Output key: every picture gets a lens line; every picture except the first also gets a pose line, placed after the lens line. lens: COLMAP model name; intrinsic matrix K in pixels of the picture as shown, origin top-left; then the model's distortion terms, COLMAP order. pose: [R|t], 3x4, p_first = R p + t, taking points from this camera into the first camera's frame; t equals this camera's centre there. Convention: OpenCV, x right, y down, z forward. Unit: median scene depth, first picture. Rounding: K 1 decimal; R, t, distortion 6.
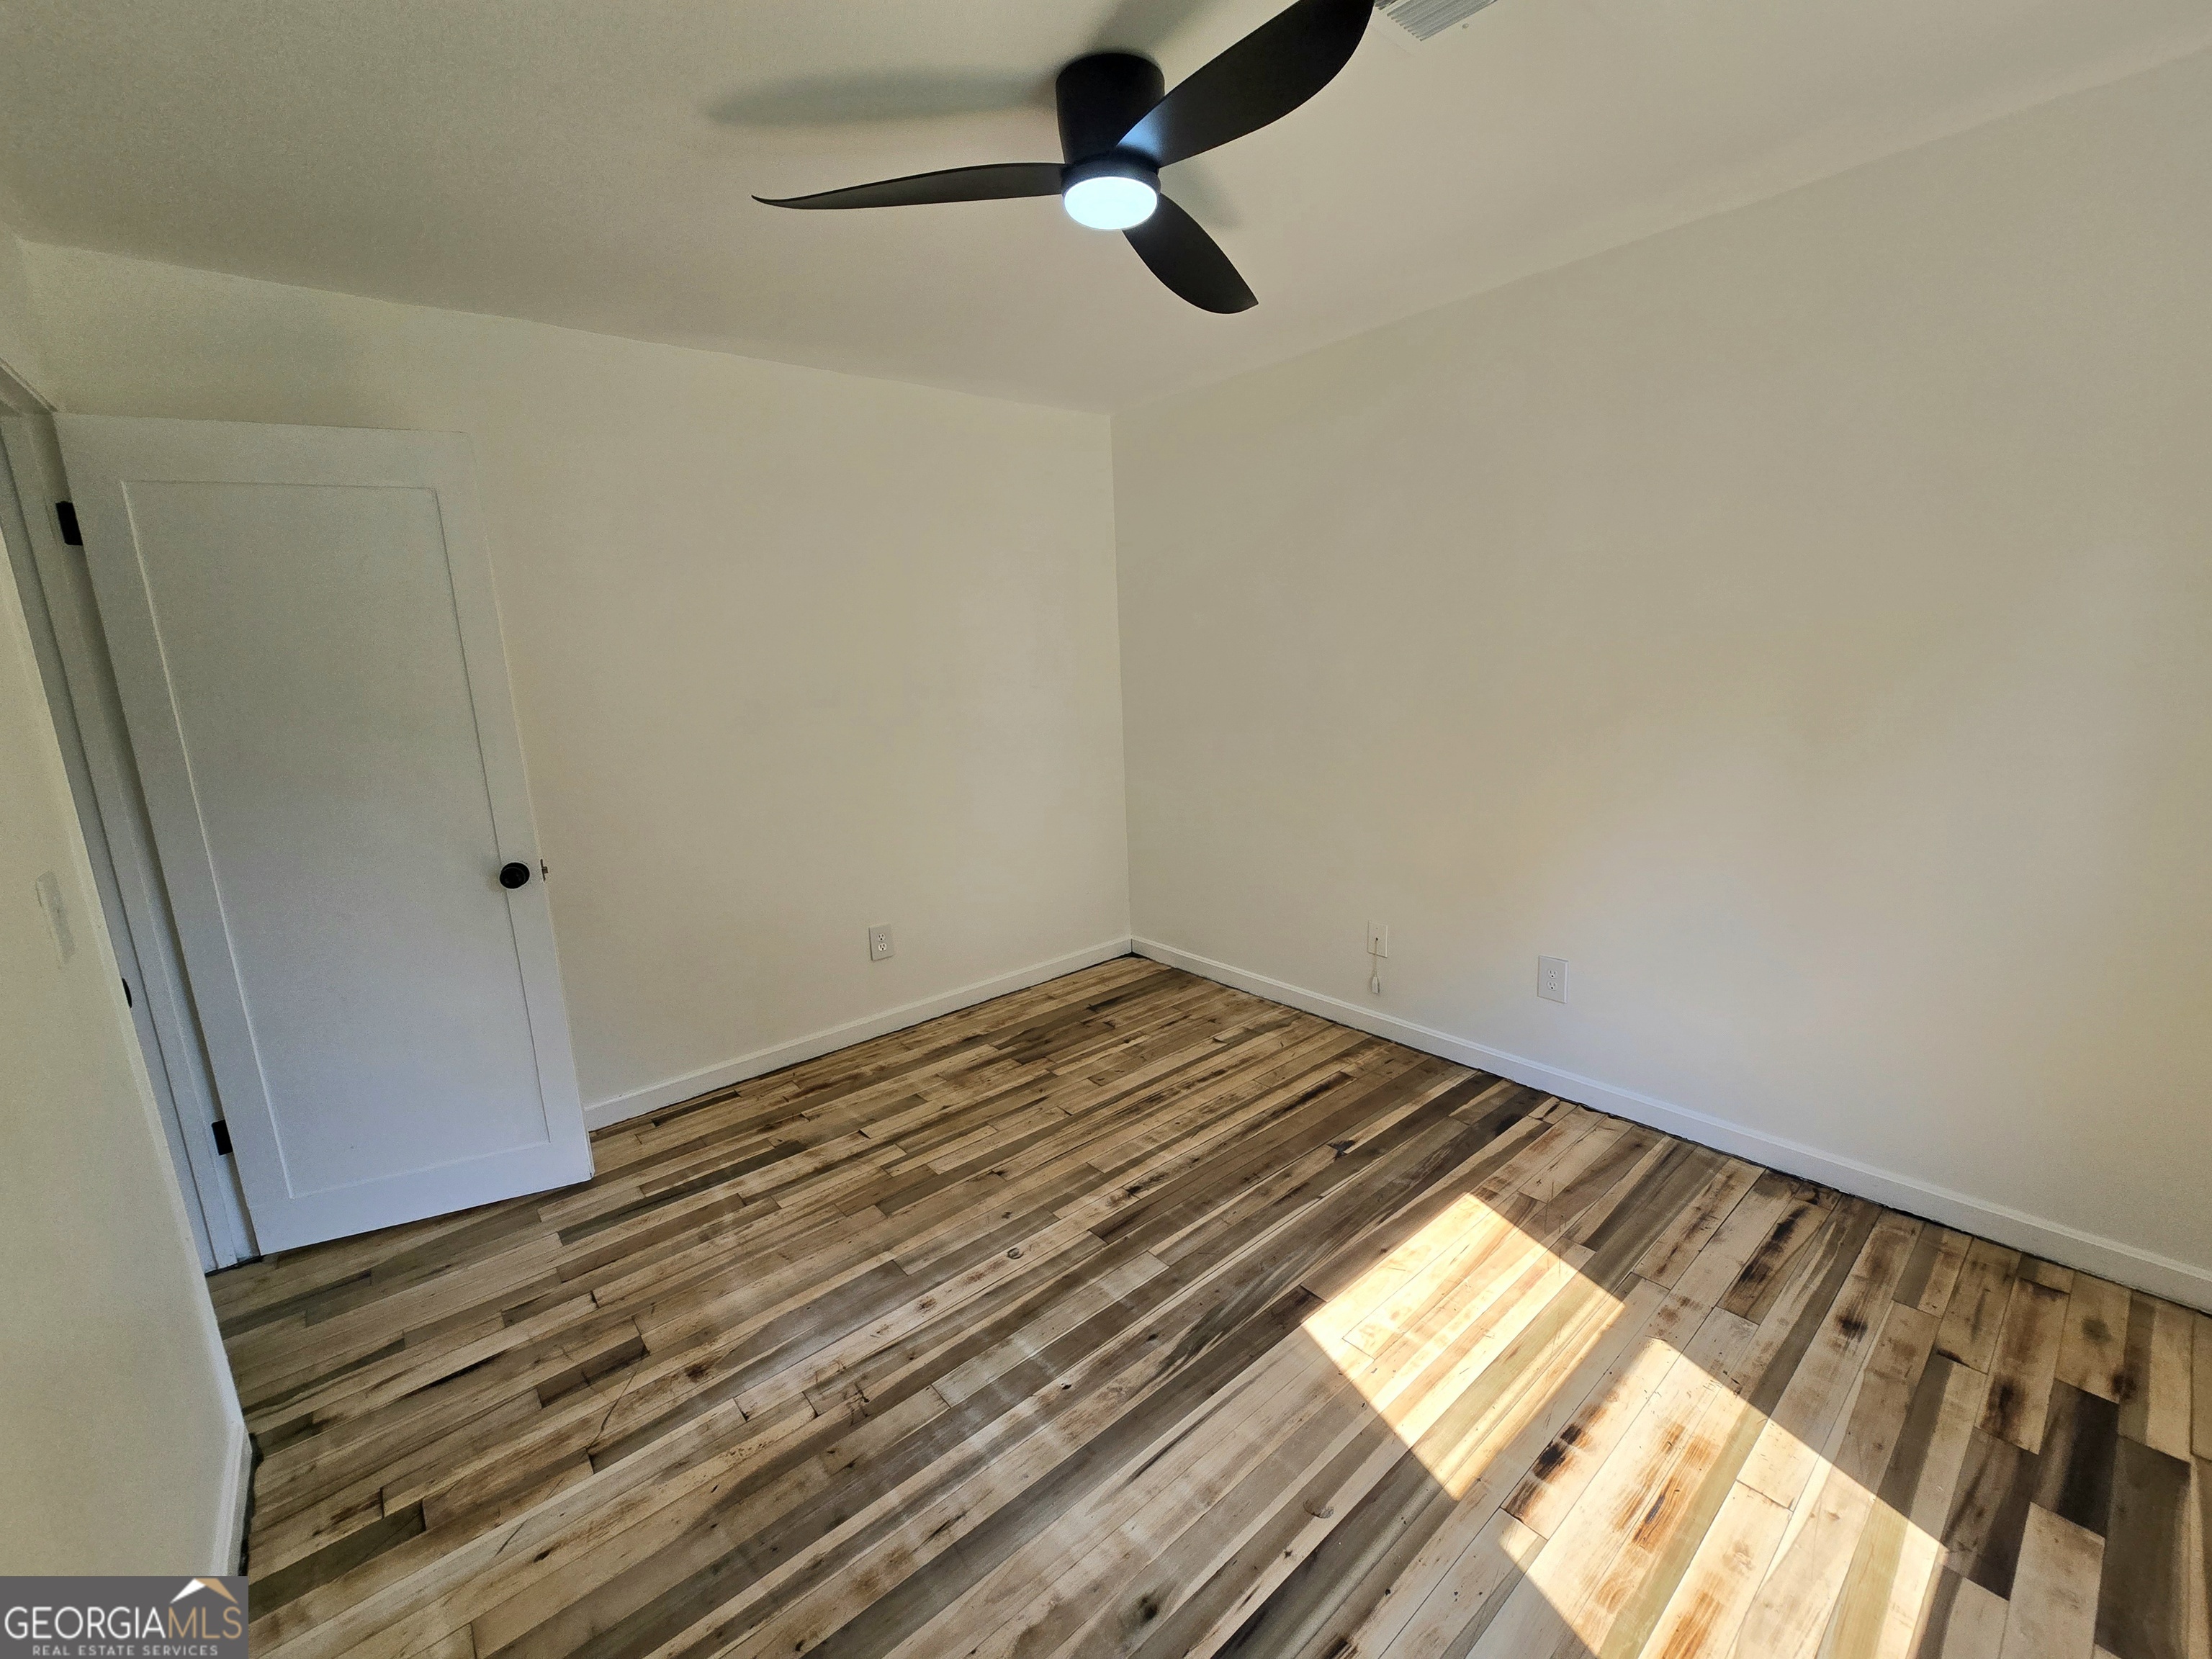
lens RADIAL K [[904.7, 0, 1102.6], [0, 904.7, 829.1], [0, 0, 1]] dist [0.001786, -0.002405]
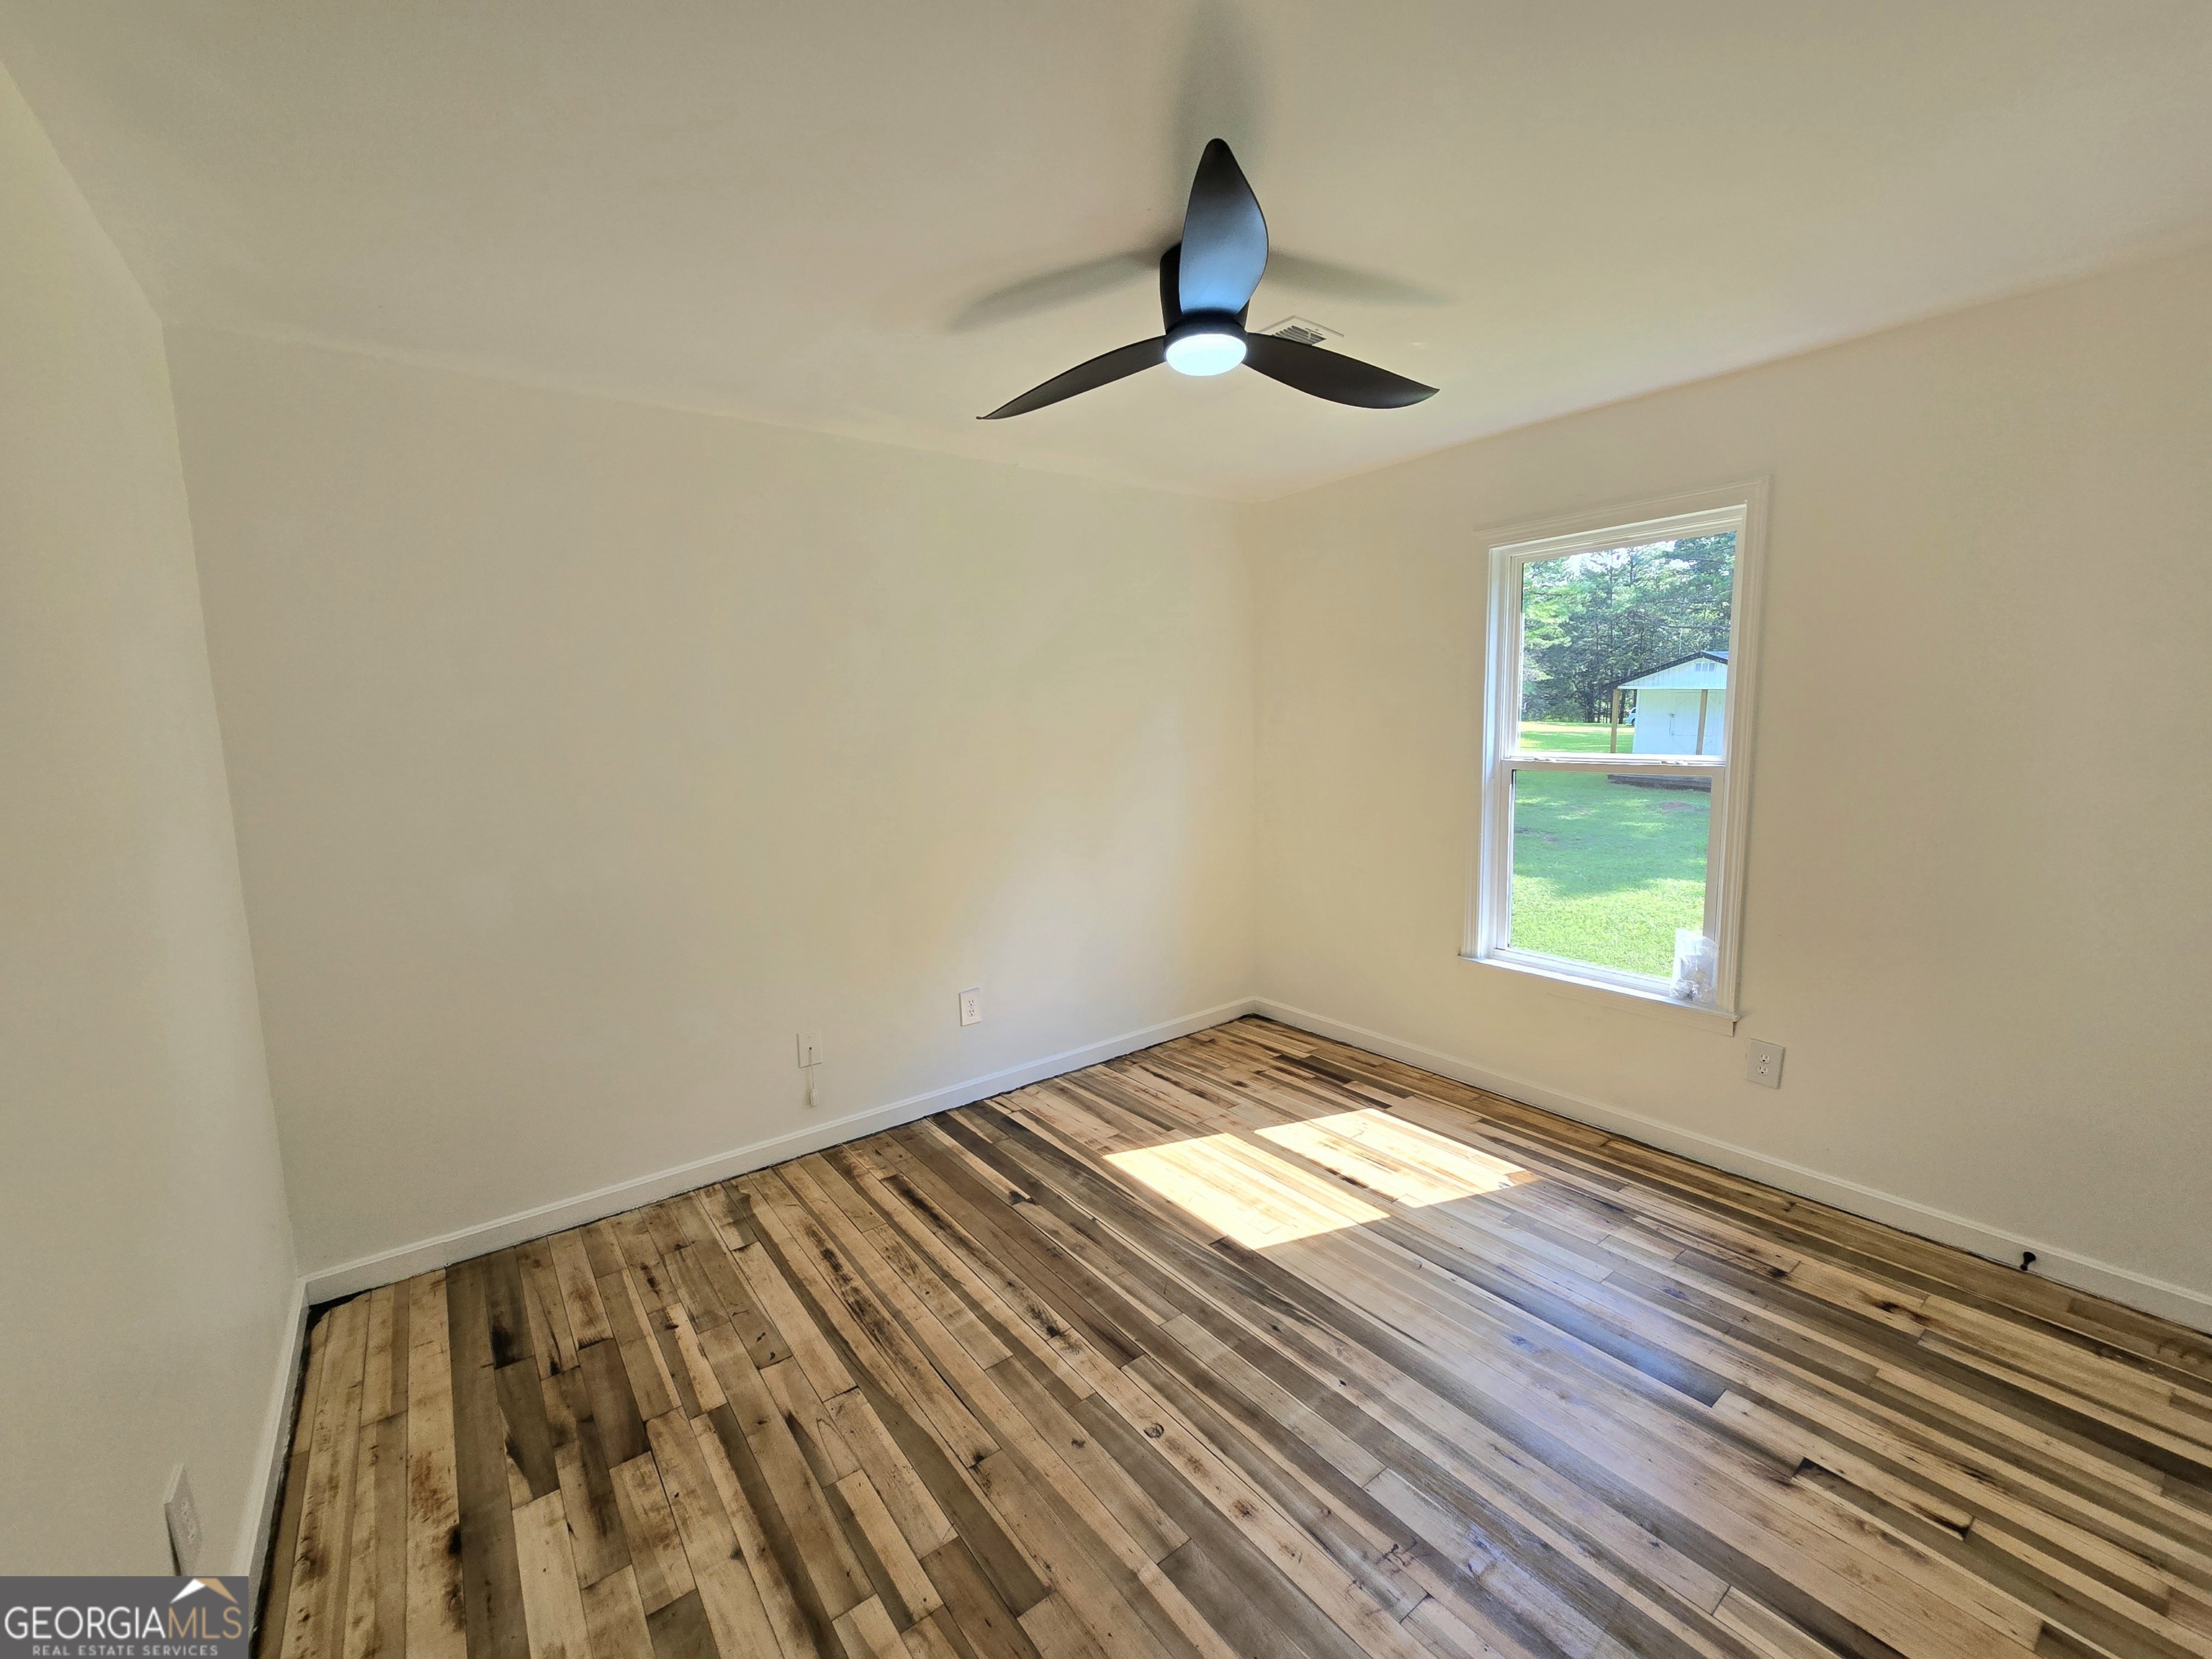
lens RADIAL K [[904.7, 0, 1102.6], [0, 904.7, 829.1], [0, 0, 1]] dist [0.001786, -0.002405]
pose [[0.056985, -0.085541, 0.994704, -0.809603], [0.217025, 0.973559, 0.071290, -0.139521], [-0.974501, 0.211814, 0.074042, 0.776632]]
